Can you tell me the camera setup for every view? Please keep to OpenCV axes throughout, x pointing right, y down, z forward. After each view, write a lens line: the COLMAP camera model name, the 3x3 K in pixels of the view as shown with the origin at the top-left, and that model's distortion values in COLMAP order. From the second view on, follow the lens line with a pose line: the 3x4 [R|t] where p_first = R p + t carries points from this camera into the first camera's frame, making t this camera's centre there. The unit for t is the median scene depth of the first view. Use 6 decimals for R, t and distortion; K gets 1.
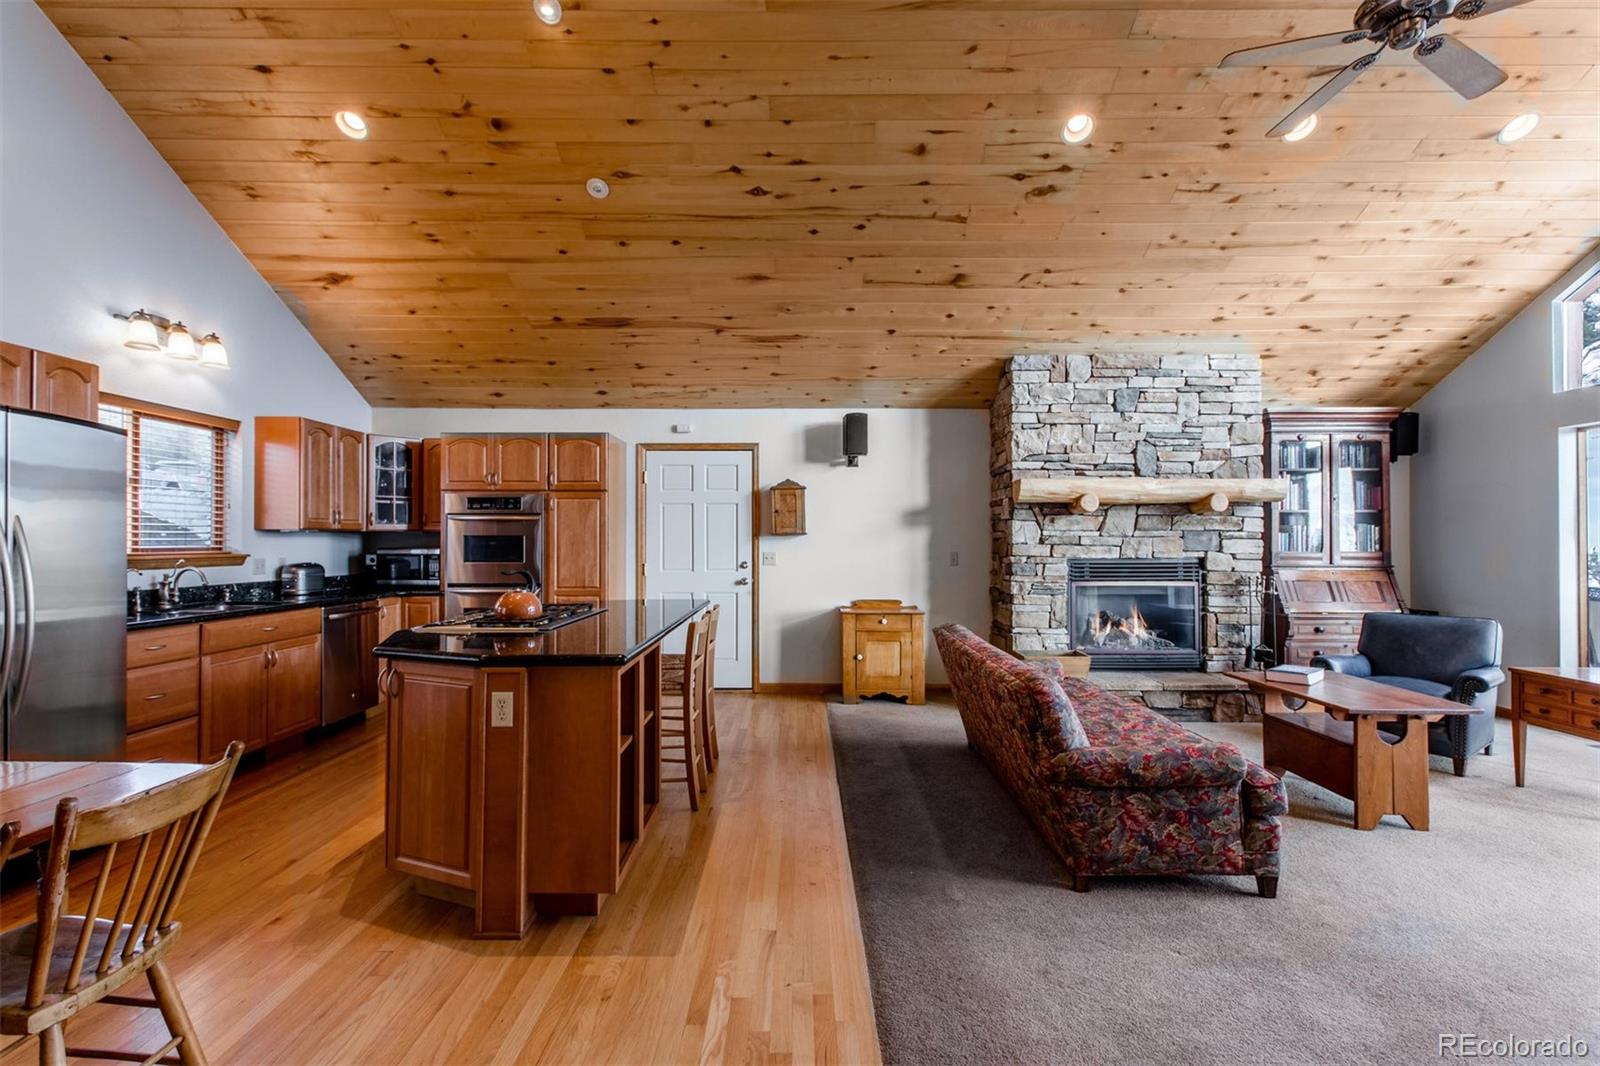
lens RADIAL K [[727.5, 0, 796.4], [0, 727.5, 533.9], [0, 0, 1]] dist [0.015412, -0.001911]
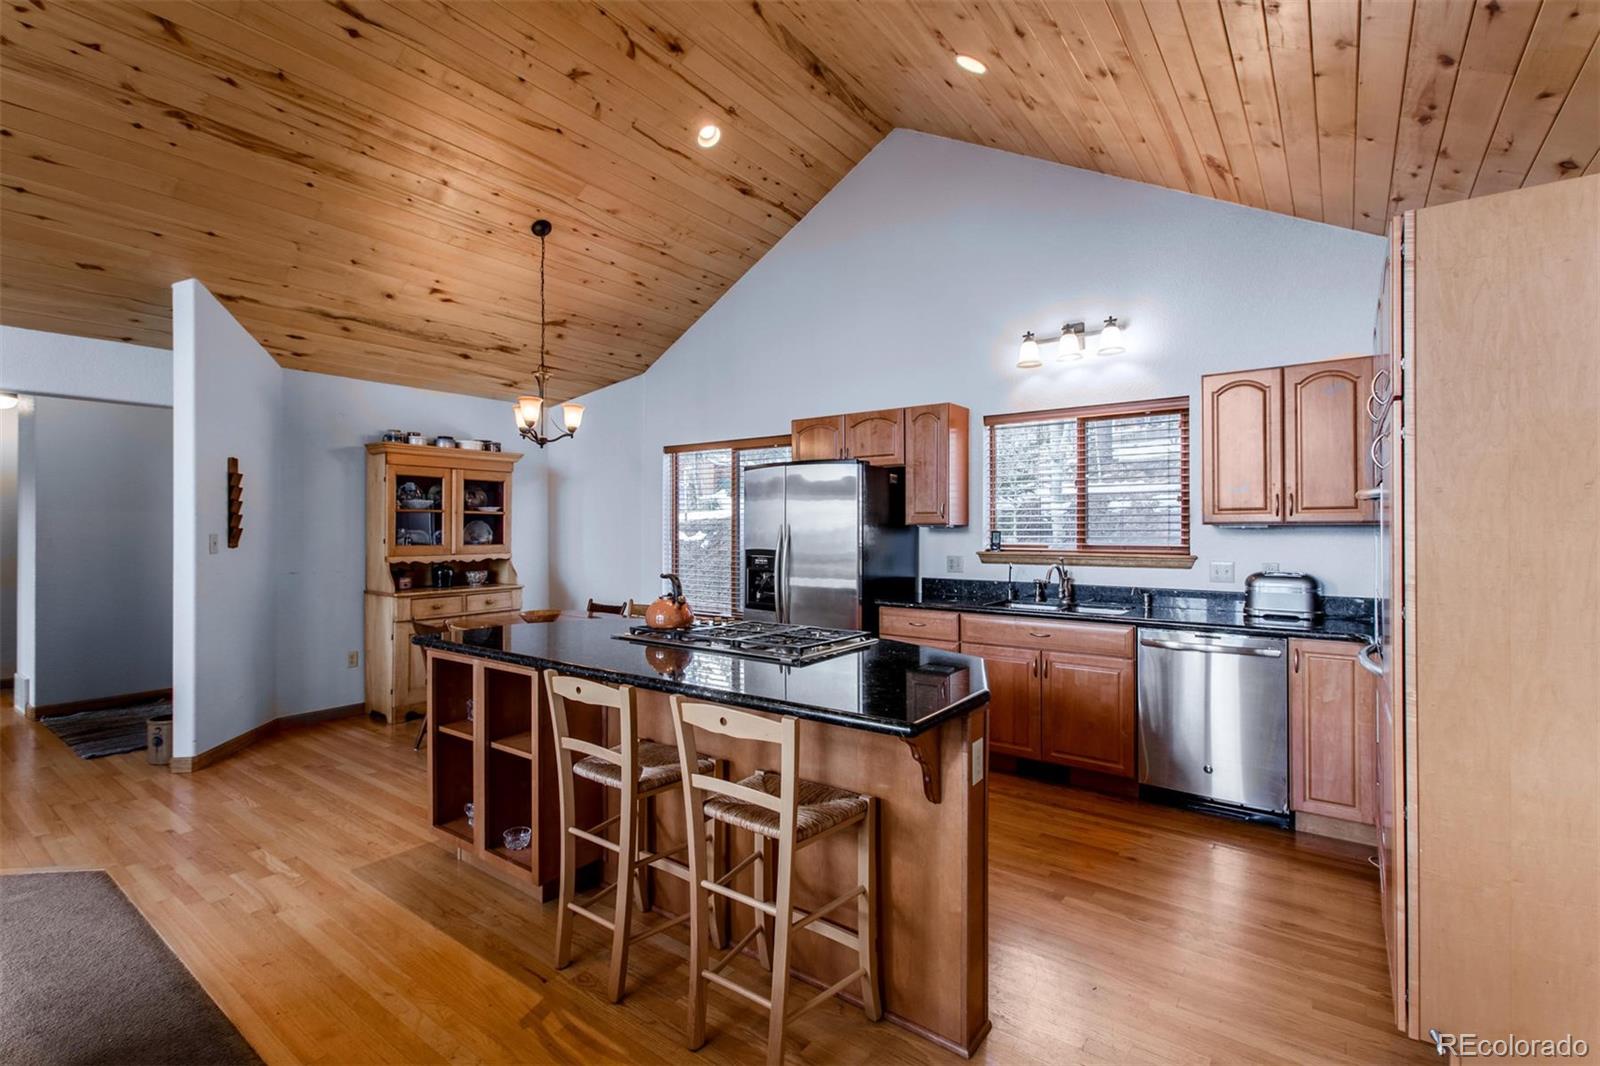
lens RADIAL K [[727.5, 0, 756.0], [0, 727.5, 523.8], [0, 0, 1]] dist [0.015412, -0.001911]
pose [[-0.612760, -0.003107, -0.790263, 0.170715], [0.008933, 0.999901, -0.010858, -0.003183], [0.790218, -0.013713, -0.612672, 0.966756]]
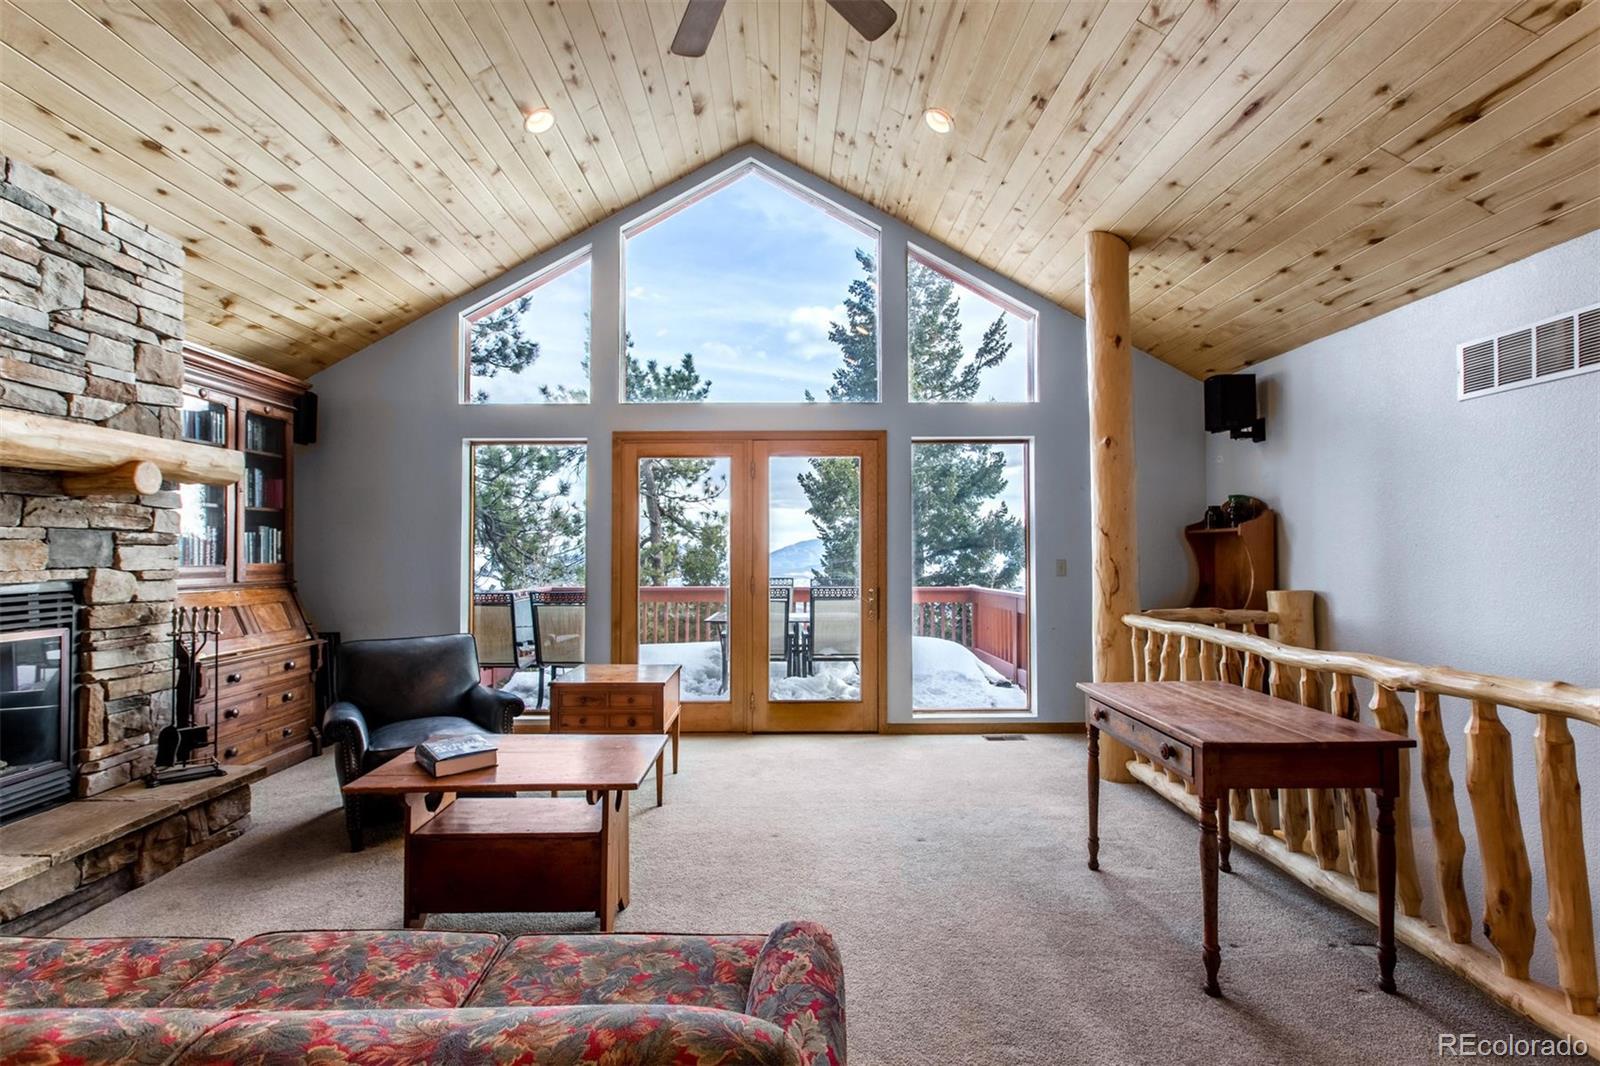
lens RADIAL K [[727.5, 0, 799.1], [0, 727.5, 533.0], [0, 0, 1]] dist [0.015412, -0.001911]
pose [[-0.005542, 0.023665, 0.999705, 0.021917], [-0.007420, 0.999691, -0.023706, 0.007653], [-0.999957, -0.007550, -0.005365, 0.492559]]
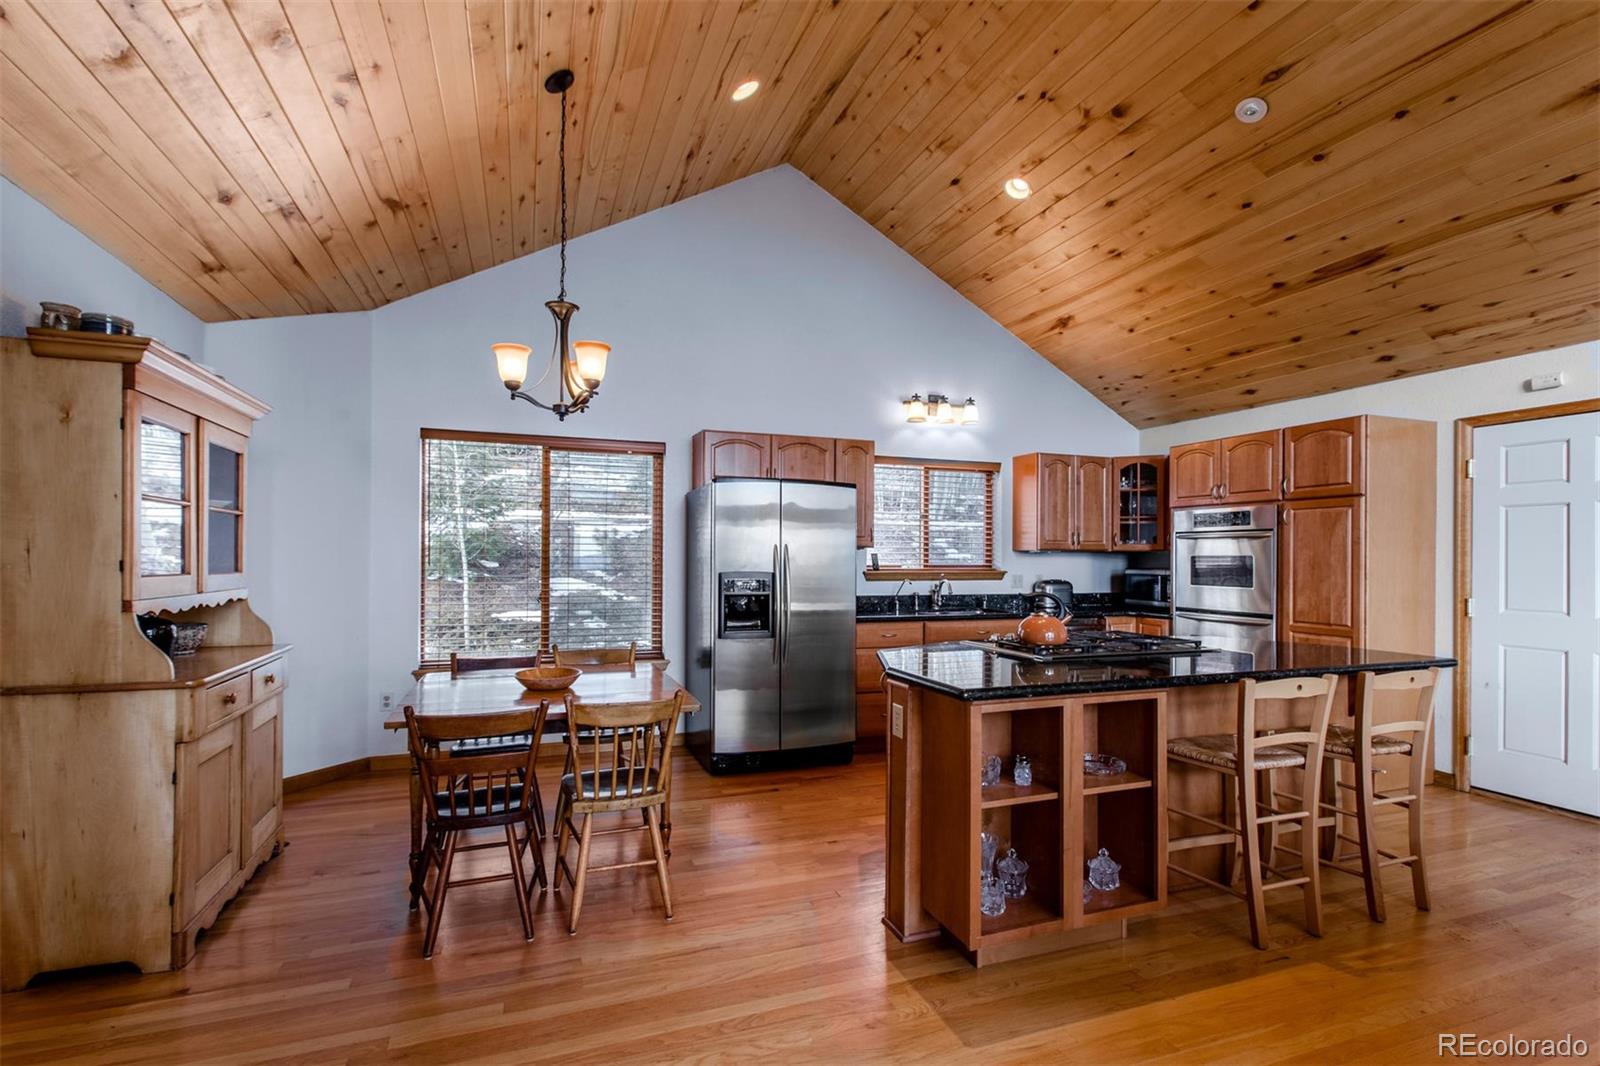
lens RADIAL K [[727.5, 0, 789.2], [0, 727.5, 554.8], [0, 0, 1]] dist [0.015412, -0.001911]
pose [[0.343558, 0.001280, -0.939131, 0.233094], [0.000985, 0.999998, 0.001724, -0.001379], [0.939131, -0.001517, 0.343556, 0.211576]]
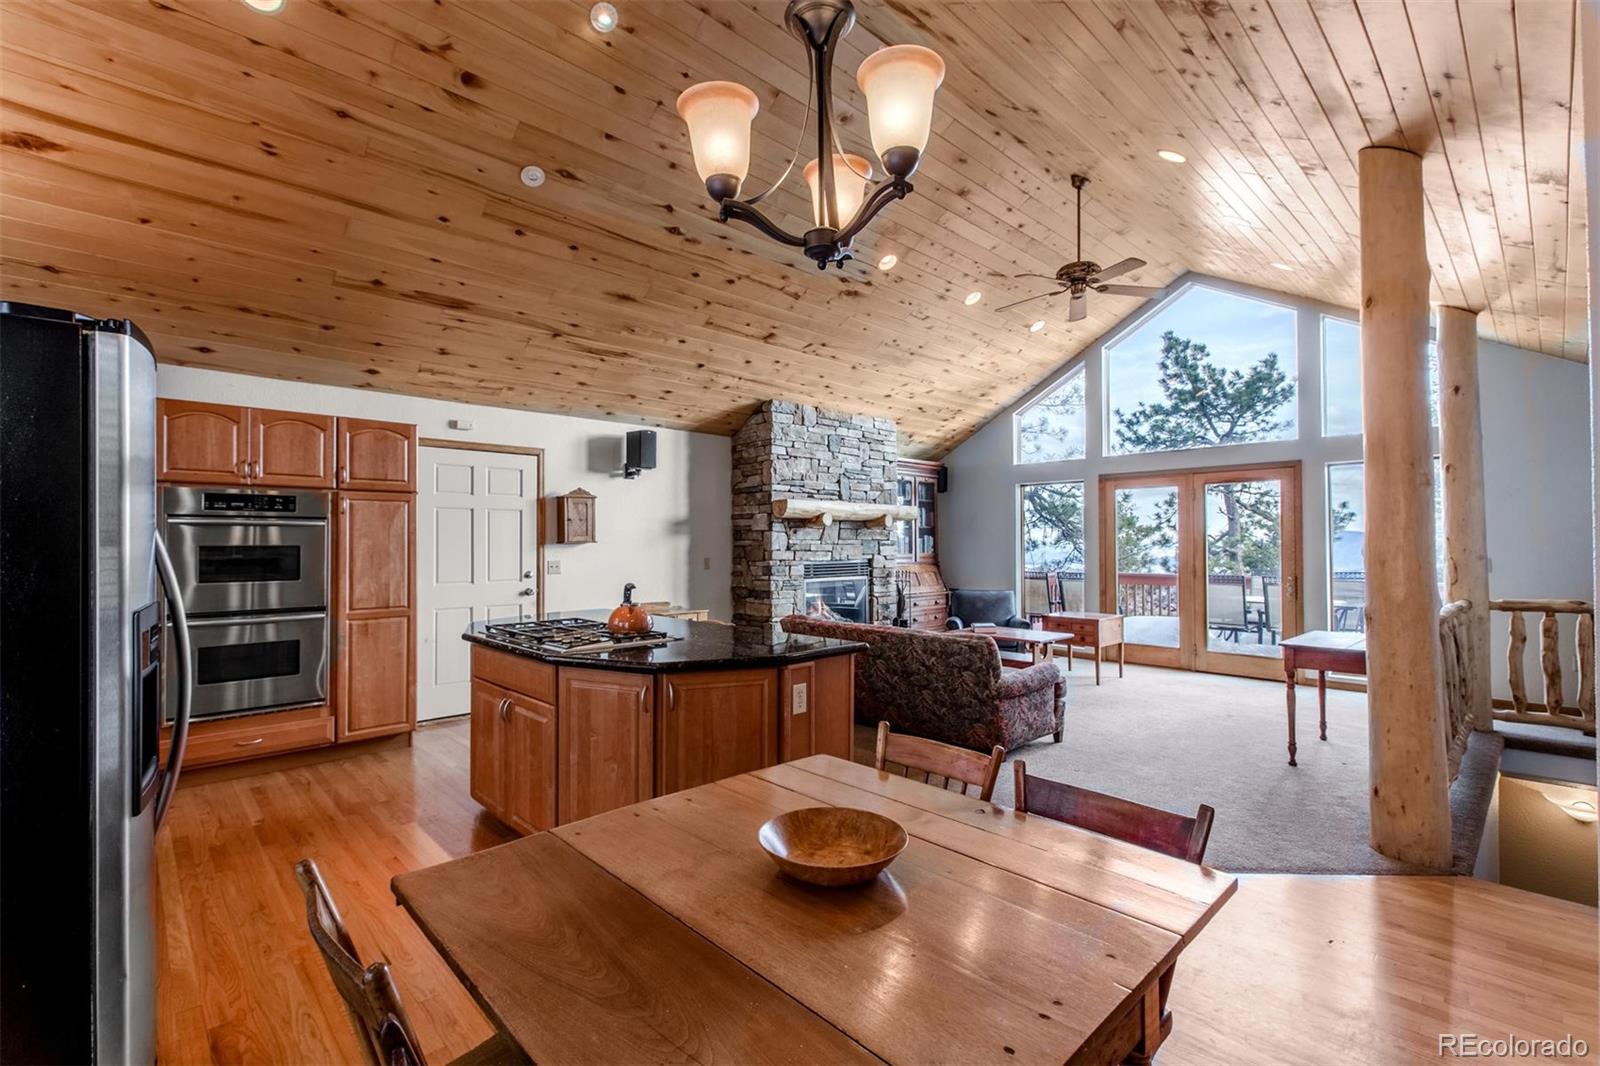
lens RADIAL K [[727.5, 0, 805.7], [0, 727.5, 524.4], [0, 0, 1]] dist [0.015412, -0.001911]
pose [[0.719221, 0.016345, 0.694589, -0.528975], [-0.004427, 0.999811, -0.018944, -0.007630], [-0.694768, 0.010549, 0.719157, 0.066851]]
